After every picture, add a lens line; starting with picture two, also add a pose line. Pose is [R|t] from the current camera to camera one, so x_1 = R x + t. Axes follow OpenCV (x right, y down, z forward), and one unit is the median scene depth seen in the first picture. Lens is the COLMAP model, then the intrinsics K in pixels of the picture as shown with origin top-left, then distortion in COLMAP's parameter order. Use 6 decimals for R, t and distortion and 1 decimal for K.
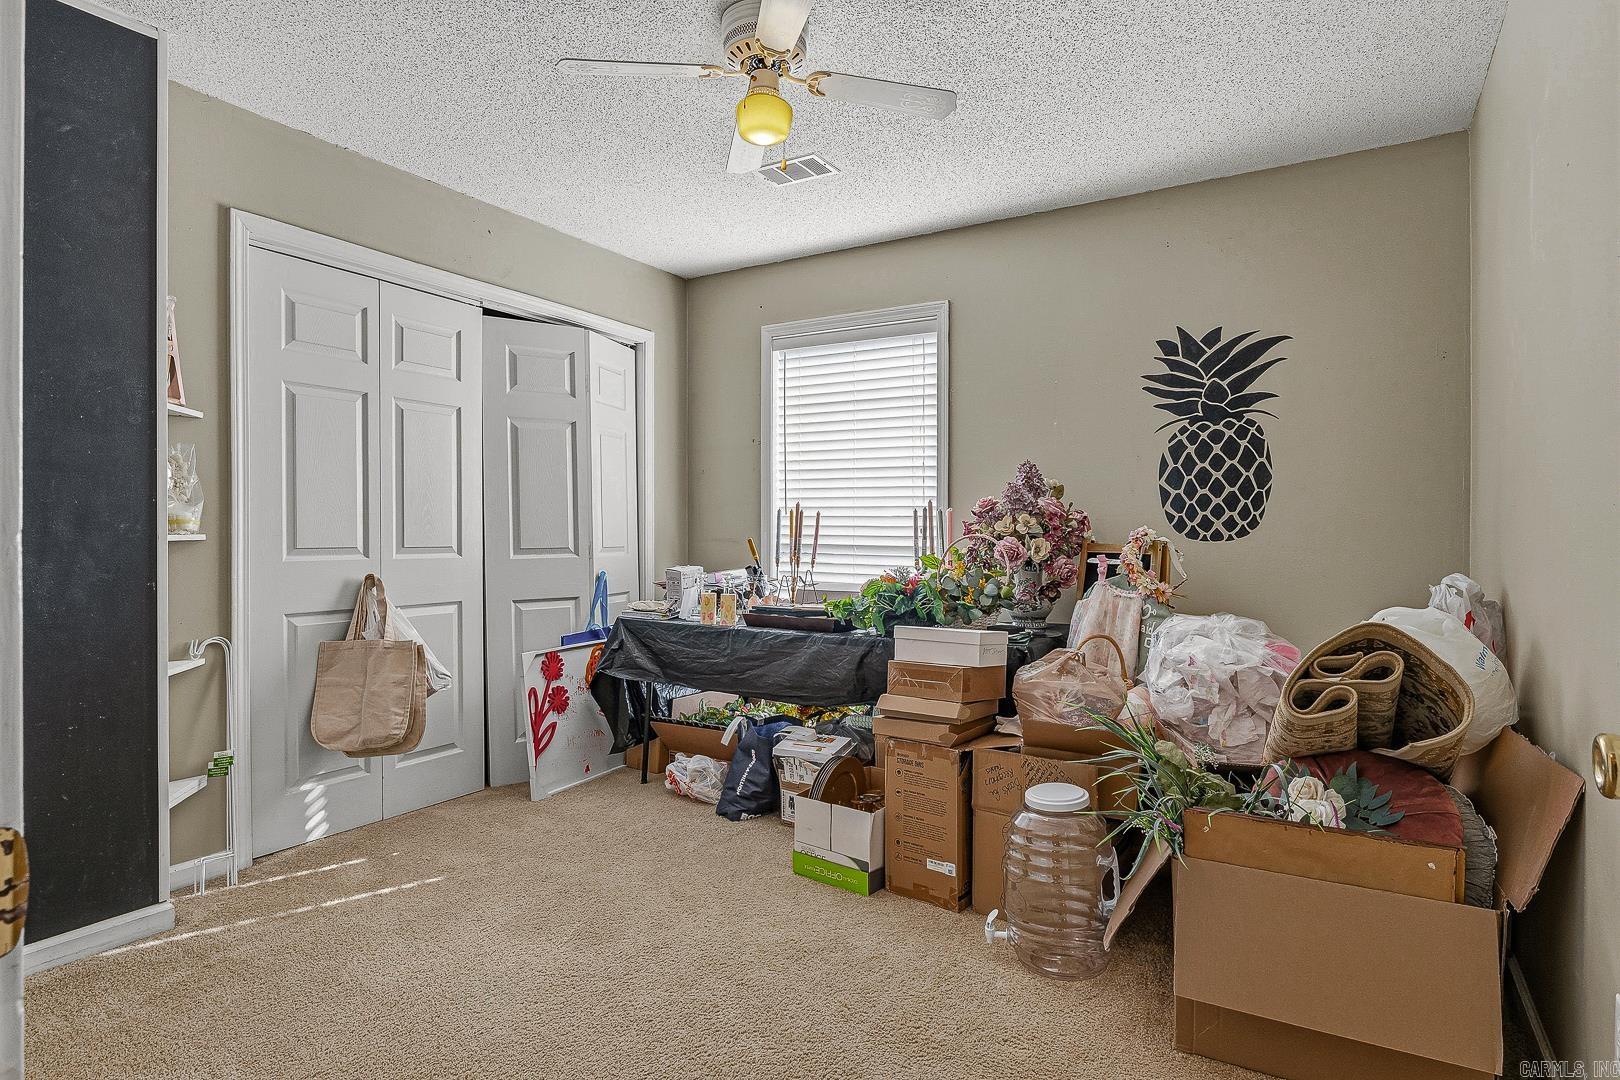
lens RADIAL K [[854.2, 0, 813.4], [0, 854.2, 535.7], [0, 0, 1]] dist [-0.009372, 0.002314]
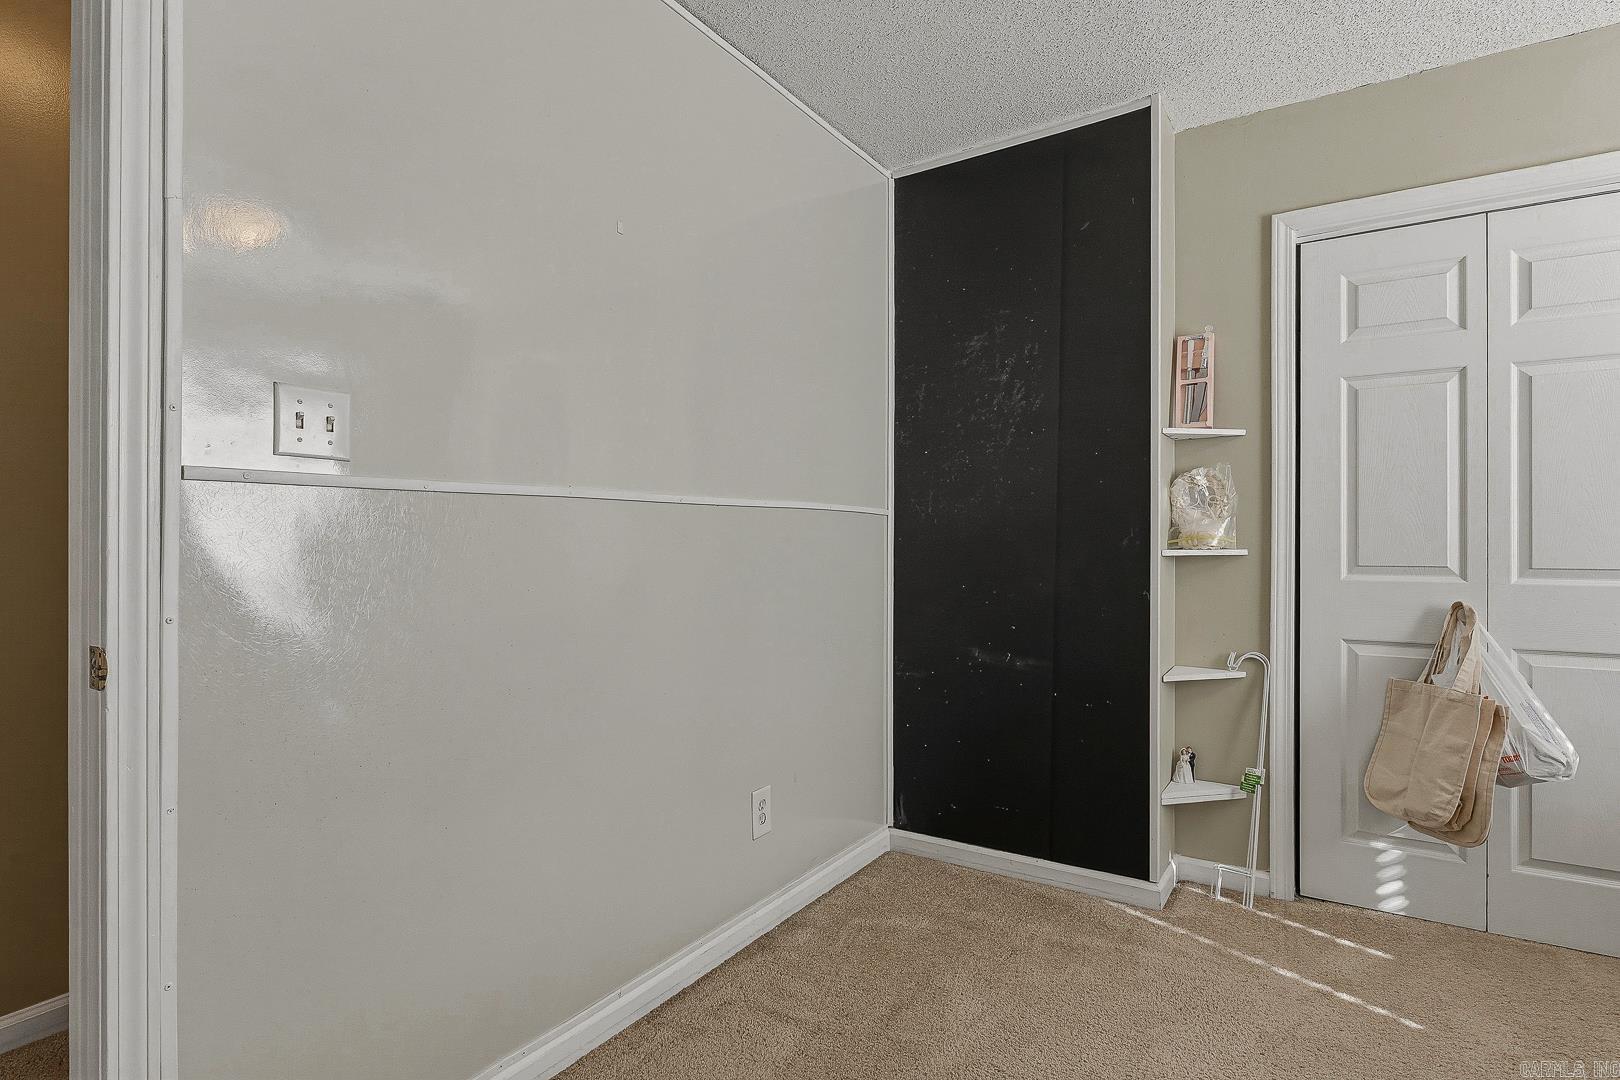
lens RADIAL K [[809.5, 0, 815.6], [0, 809.5, 545.6], [0, 0, 1]] dist [-0.003870, 0.000557]
pose [[-0.013881, -0.001642, -0.999902, 0.230239], [-0.004168, 0.999990, -0.001584, -0.002178], [0.999895, 0.004145, -0.013887, 0.453850]]
